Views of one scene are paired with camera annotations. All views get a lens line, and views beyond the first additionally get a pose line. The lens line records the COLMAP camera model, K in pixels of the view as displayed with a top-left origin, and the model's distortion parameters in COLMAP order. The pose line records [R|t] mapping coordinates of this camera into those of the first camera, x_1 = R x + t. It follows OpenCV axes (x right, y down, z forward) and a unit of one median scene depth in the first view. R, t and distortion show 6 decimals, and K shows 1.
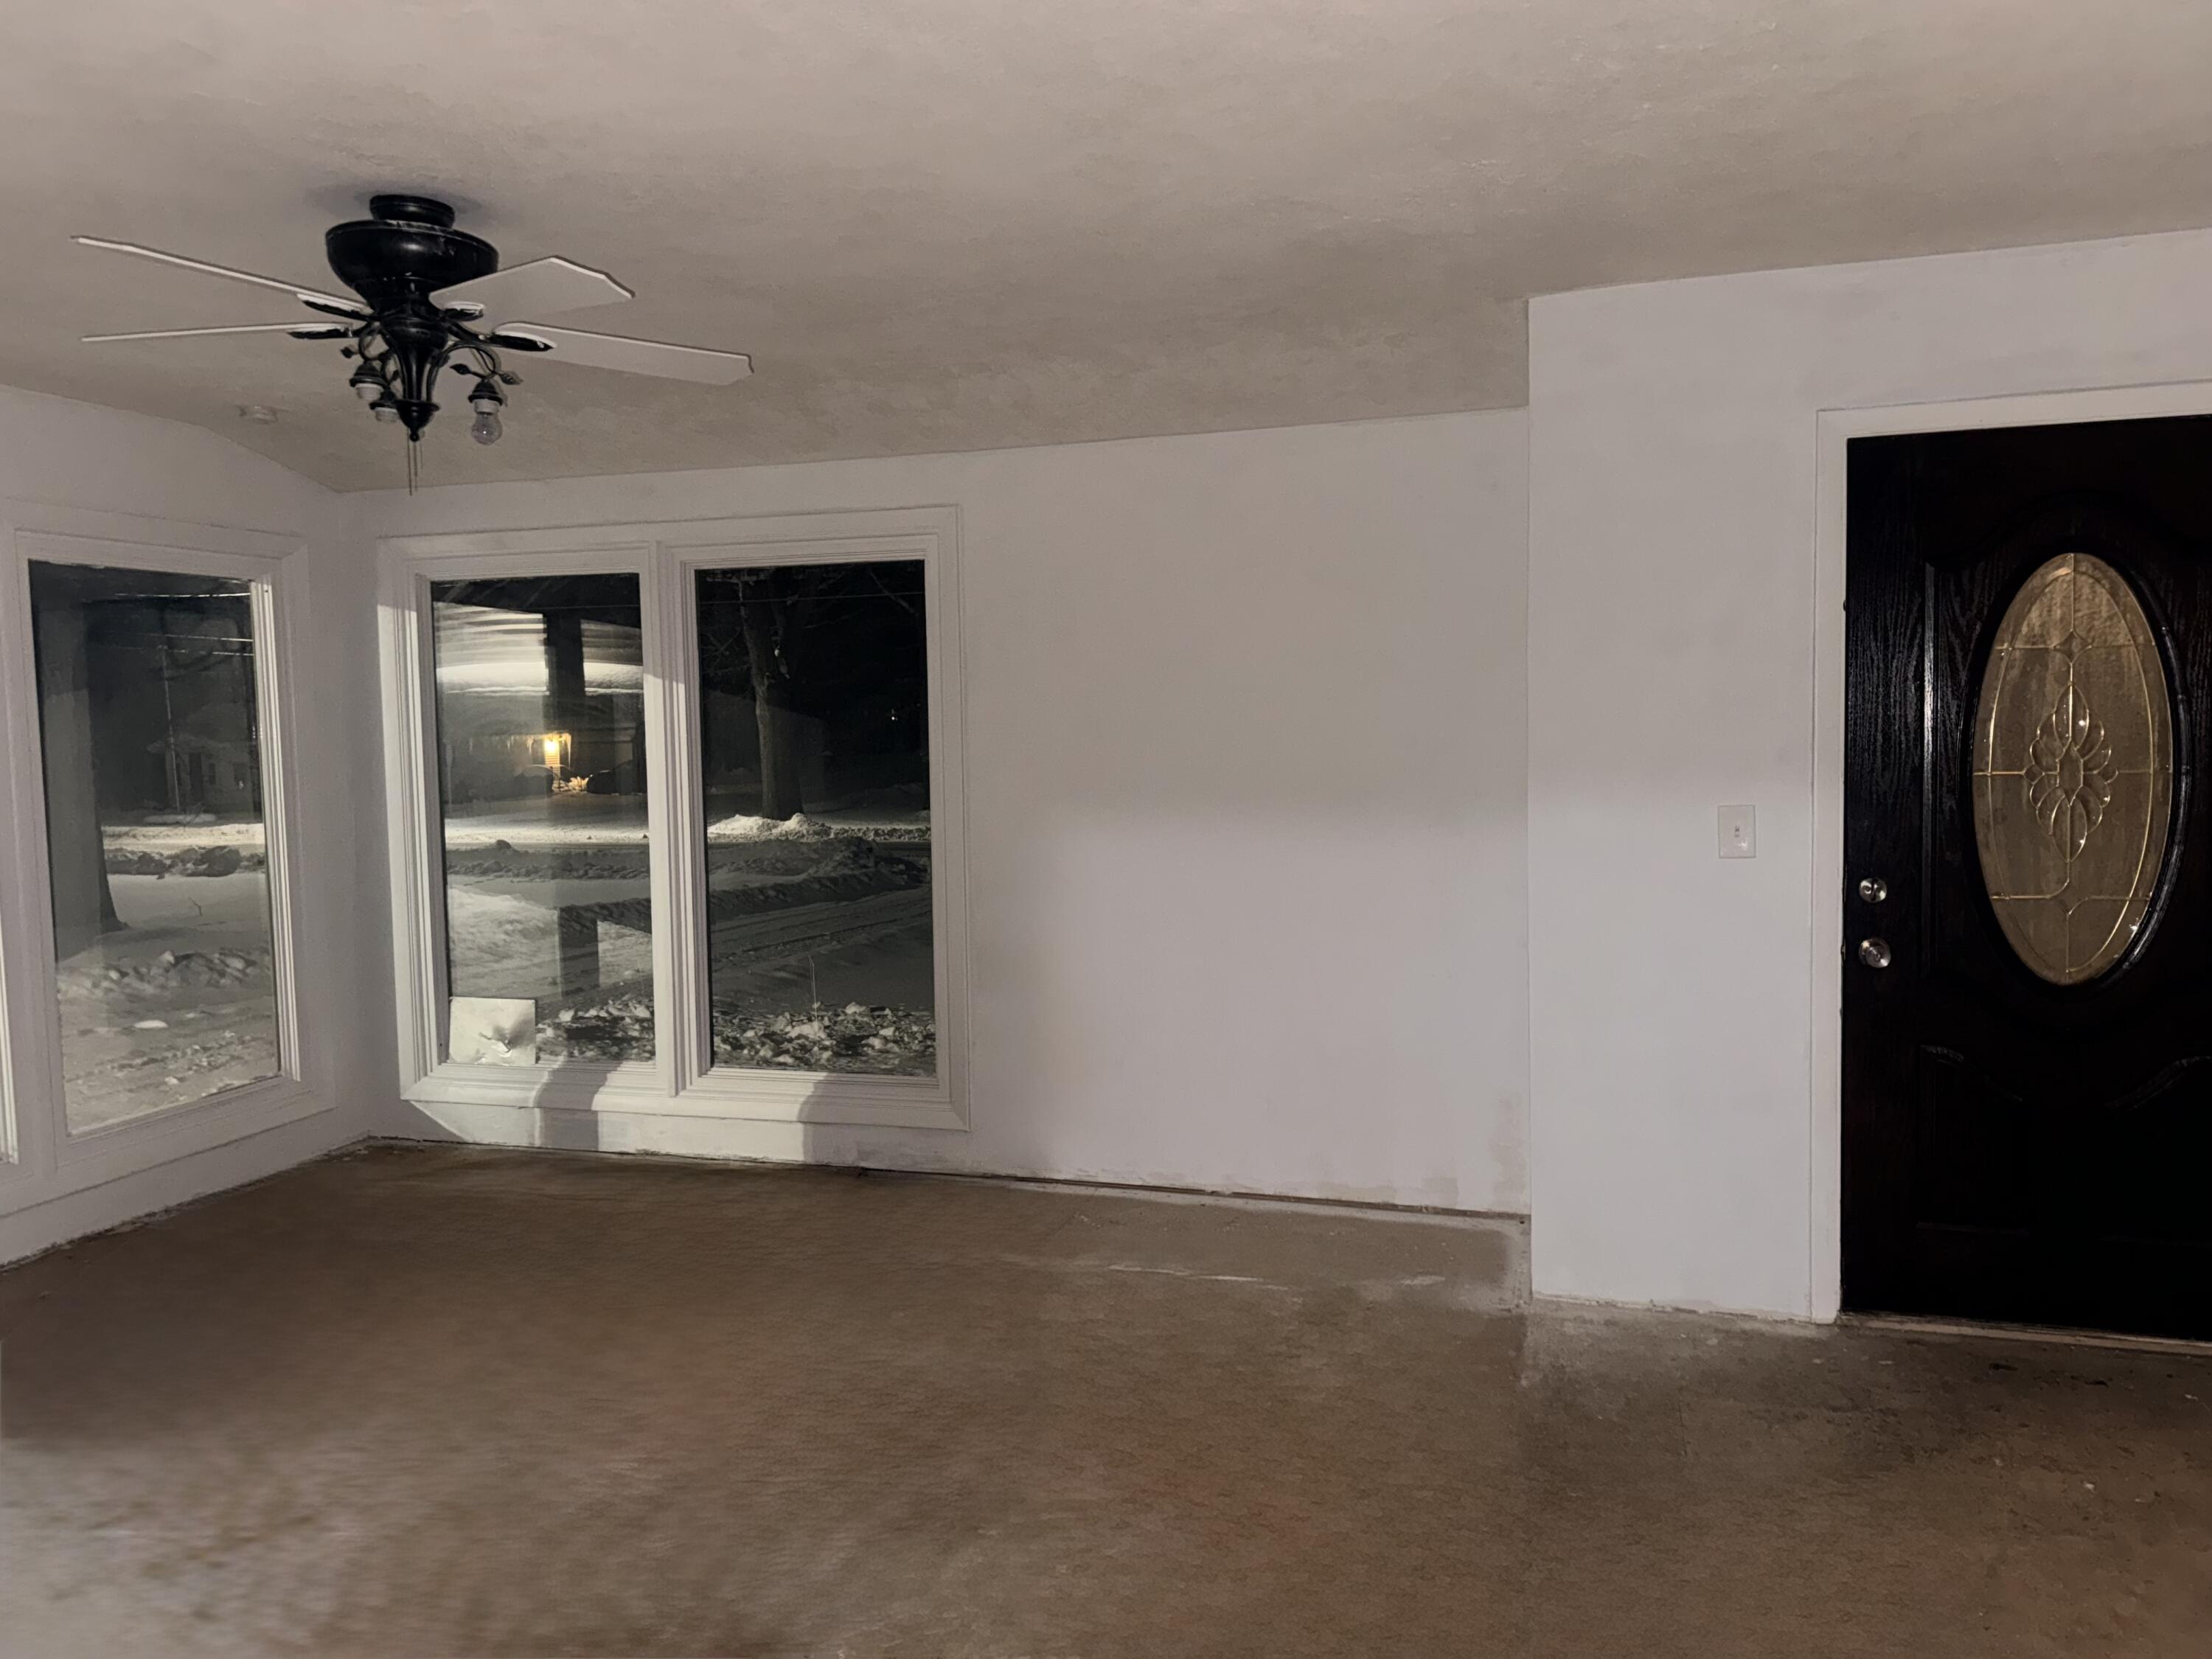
lens RADIAL K [[1620.0, 0, 1089.8], [0, 1620.0, 813.8], [0, 0, 1]] dist [0.035037, -0.025379]
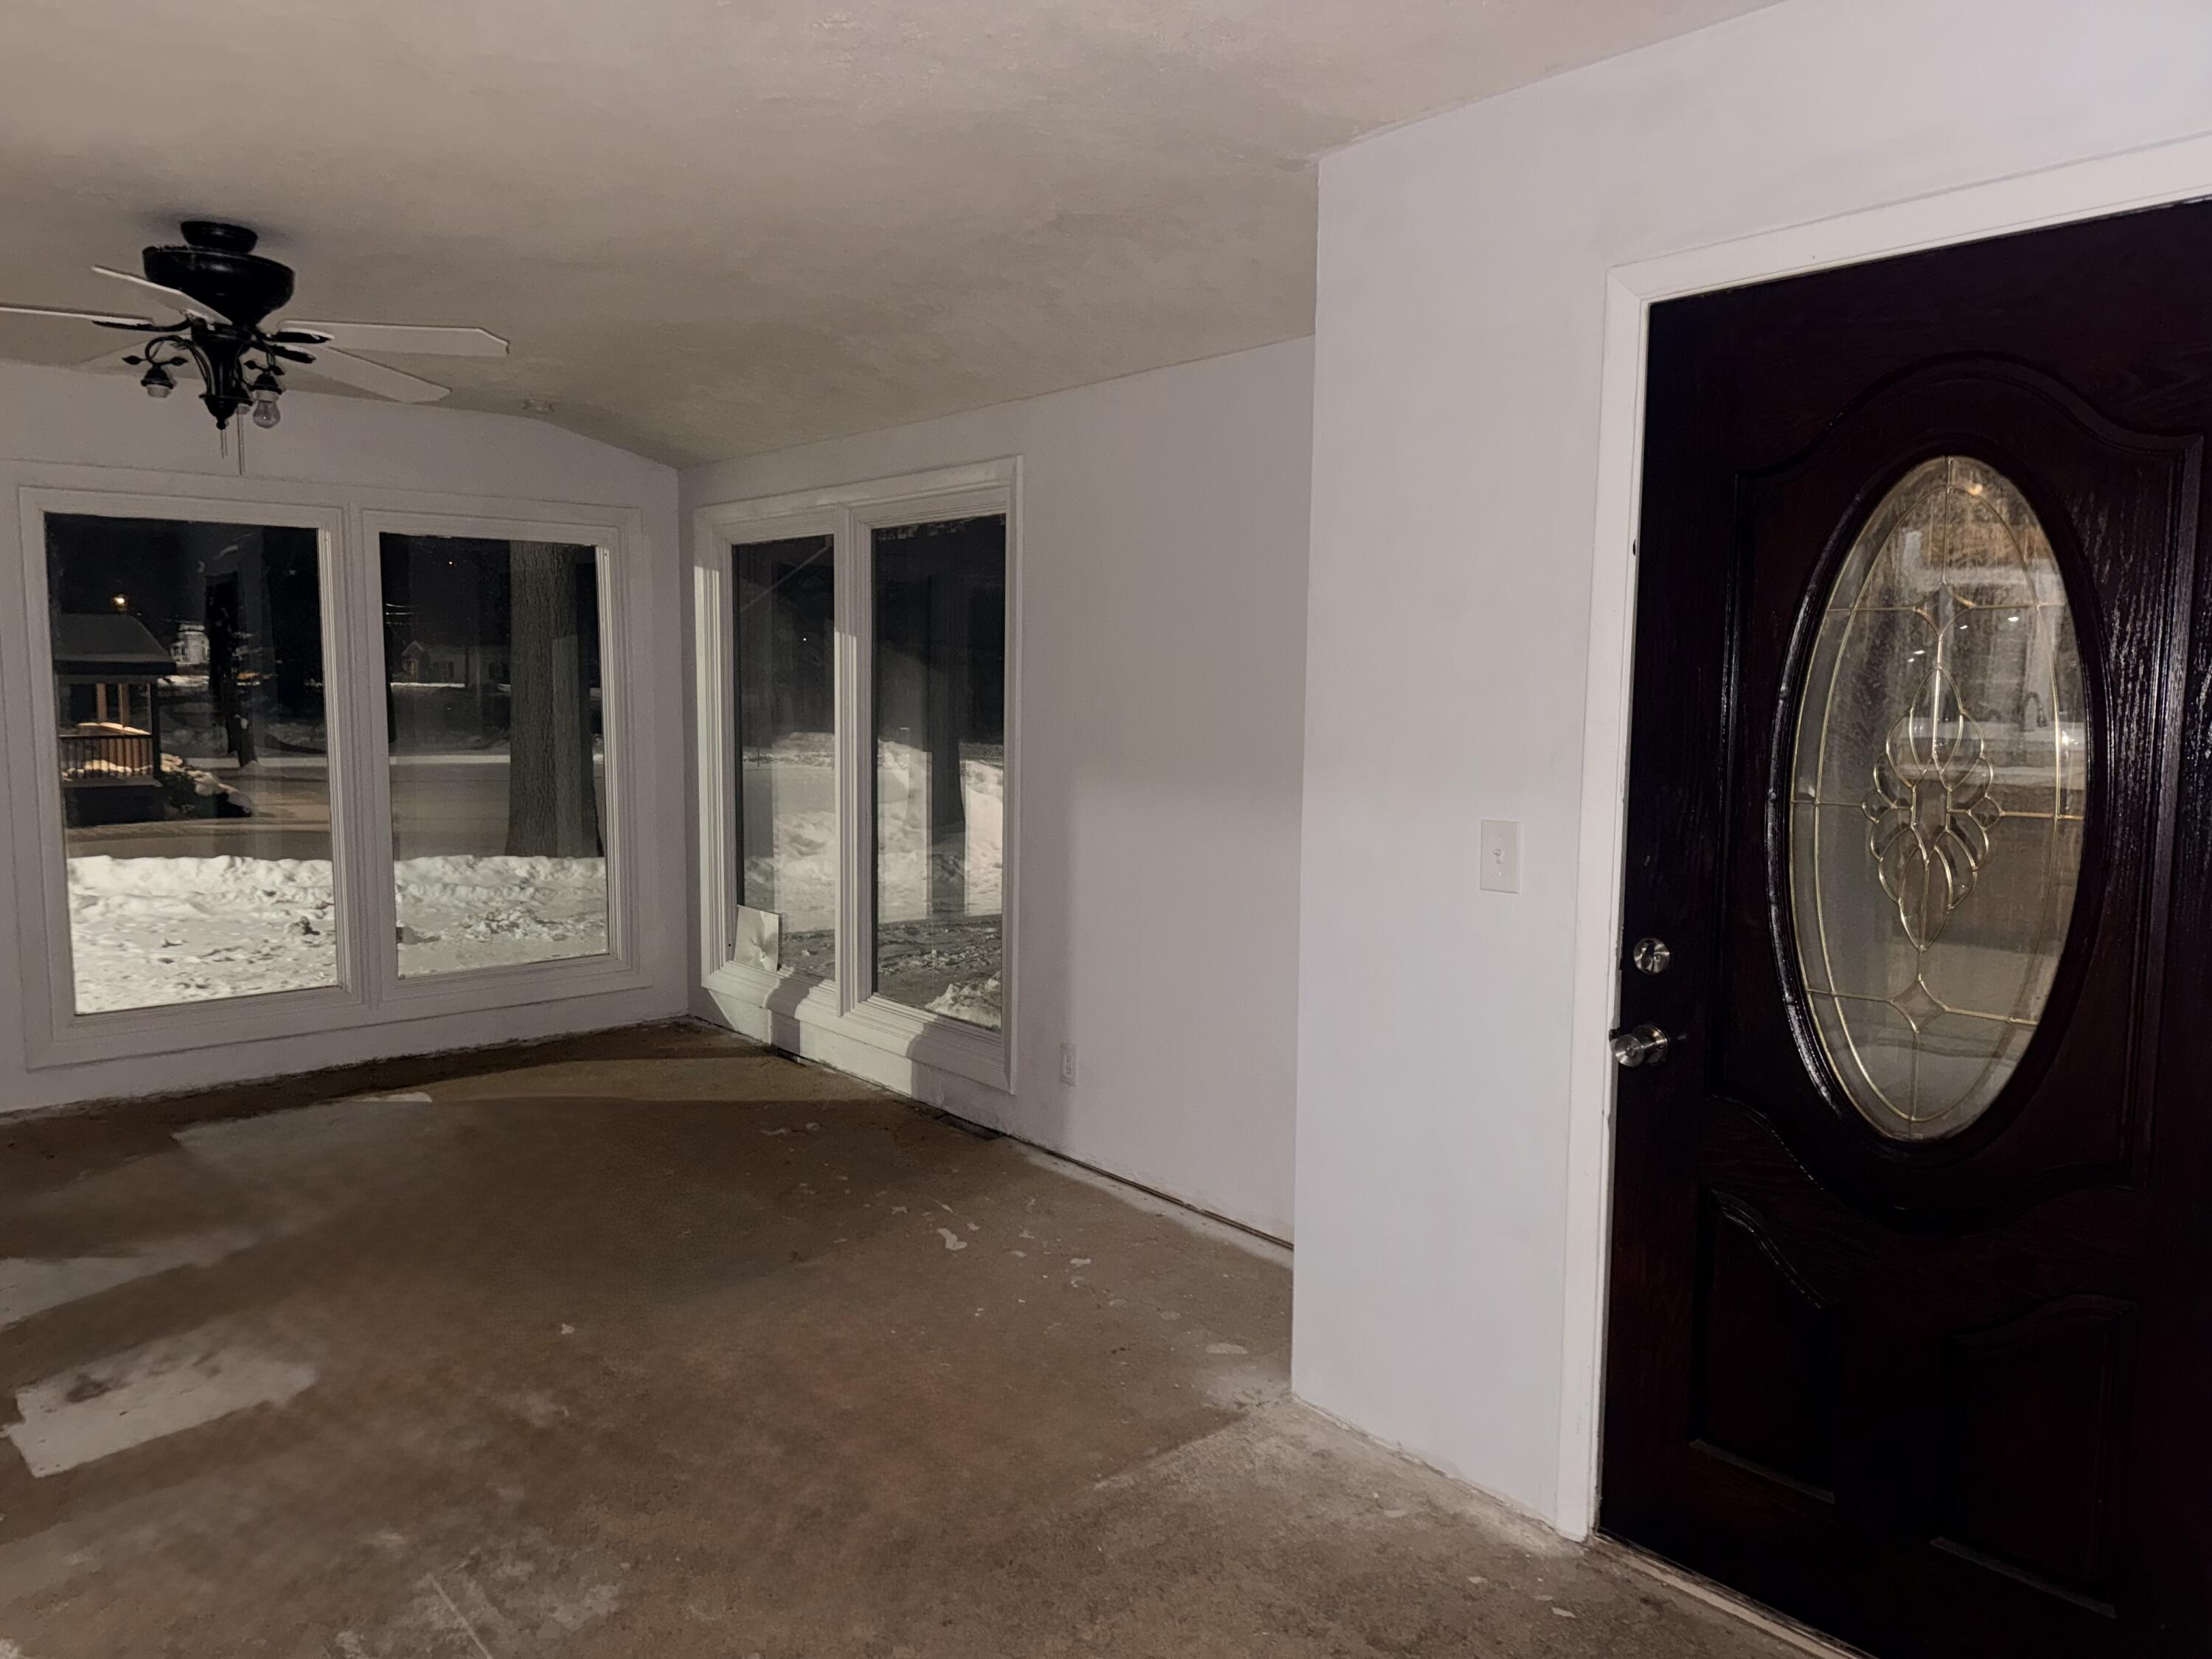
lens RADIAL K [[1563.4, 0, 1061.3], [0, 1563.4, 837.3], [0, 0, 1]] dist [0.056151, -0.077990]
pose [[0.835214, 0.083882, -0.543491, 0.586076], [-0.057608, 0.996206, 0.065224, -0.031865], [0.546900, -0.023166, 0.836877, 0.278417]]
